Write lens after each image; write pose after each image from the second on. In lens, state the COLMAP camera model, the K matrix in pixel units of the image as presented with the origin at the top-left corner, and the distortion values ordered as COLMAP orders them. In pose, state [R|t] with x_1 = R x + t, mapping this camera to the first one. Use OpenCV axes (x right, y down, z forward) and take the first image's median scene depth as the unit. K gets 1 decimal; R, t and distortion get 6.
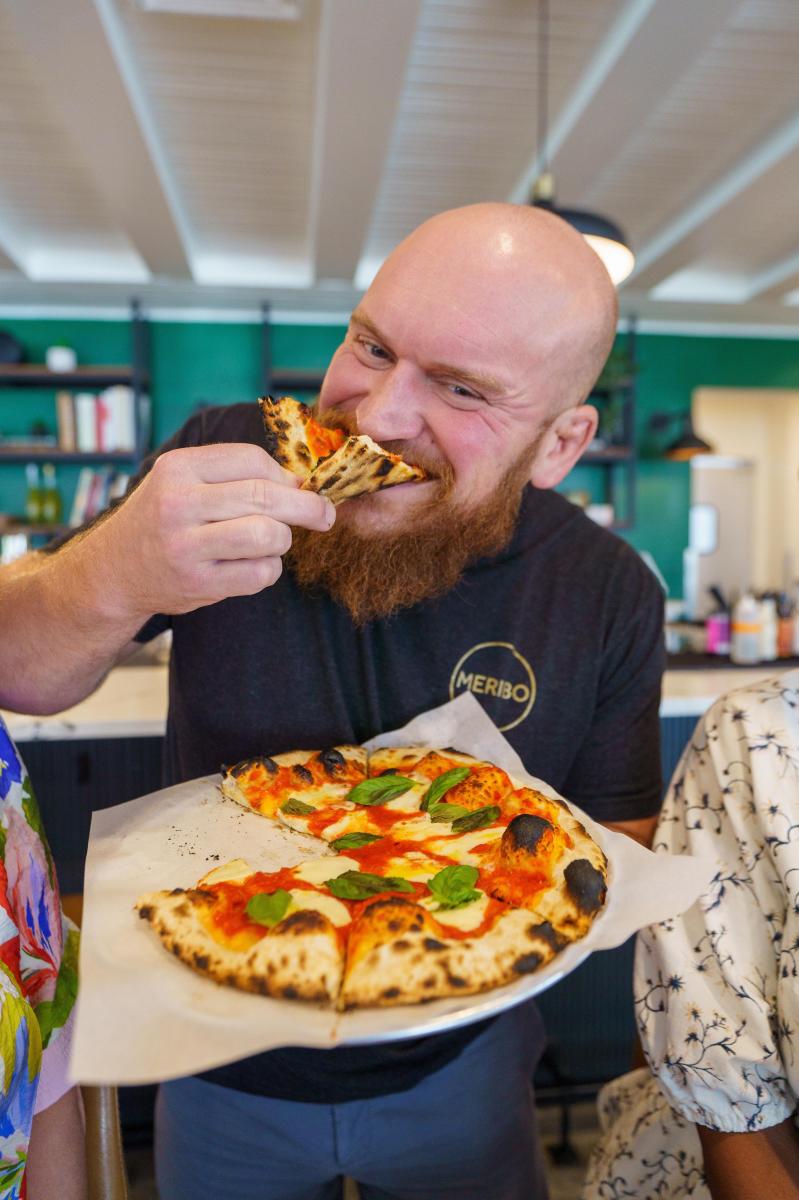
lens RADIAL K [[806.5, 0, 400.7], [0, 806.5, 584.6], [0, 0, 1]] dist [0.002043, 0.001186]
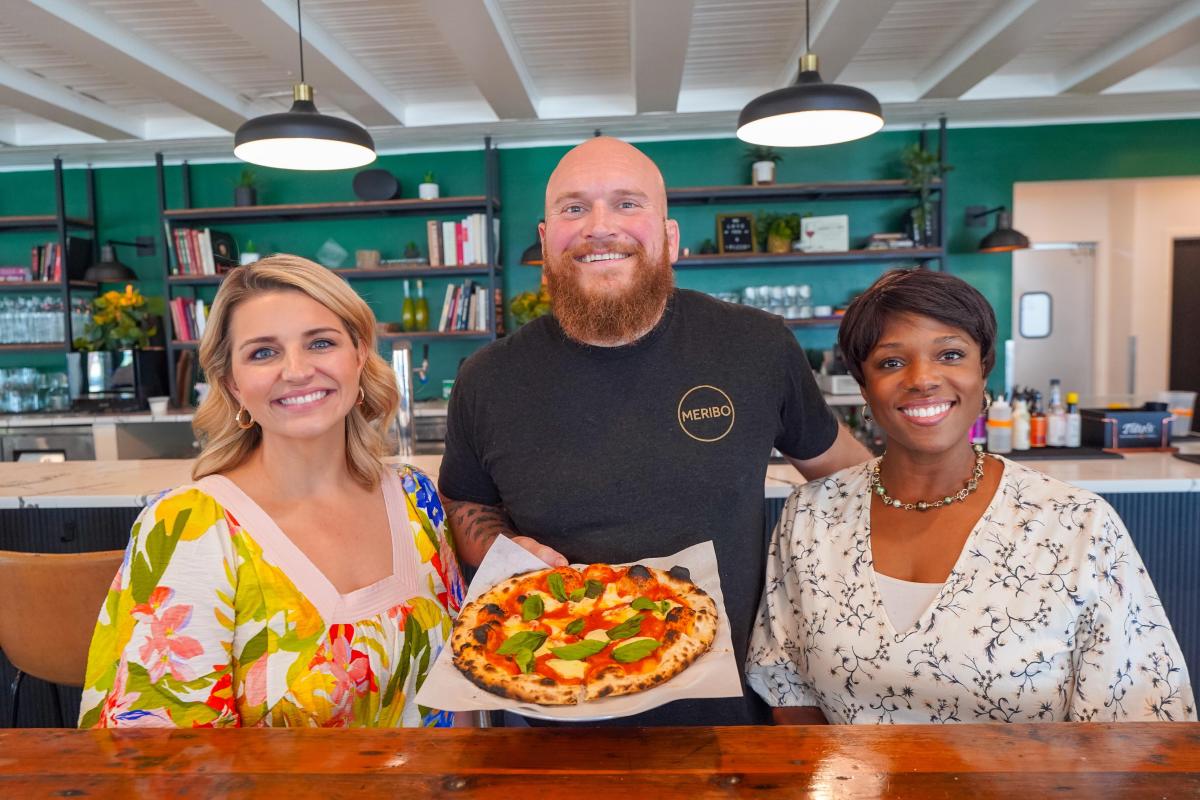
lens RADIAL K [[806.5, 0, 600.0], [0, 806.5, 400.0], [0, 0, 1]] dist [0.002043, 0.001186]
pose [[0.983301, -0.003495, -0.181952, 0.041647], [0.011544, 0.999000, 0.043194, -0.020531], [0.181619, -0.044573, 0.982358, -0.131623]]
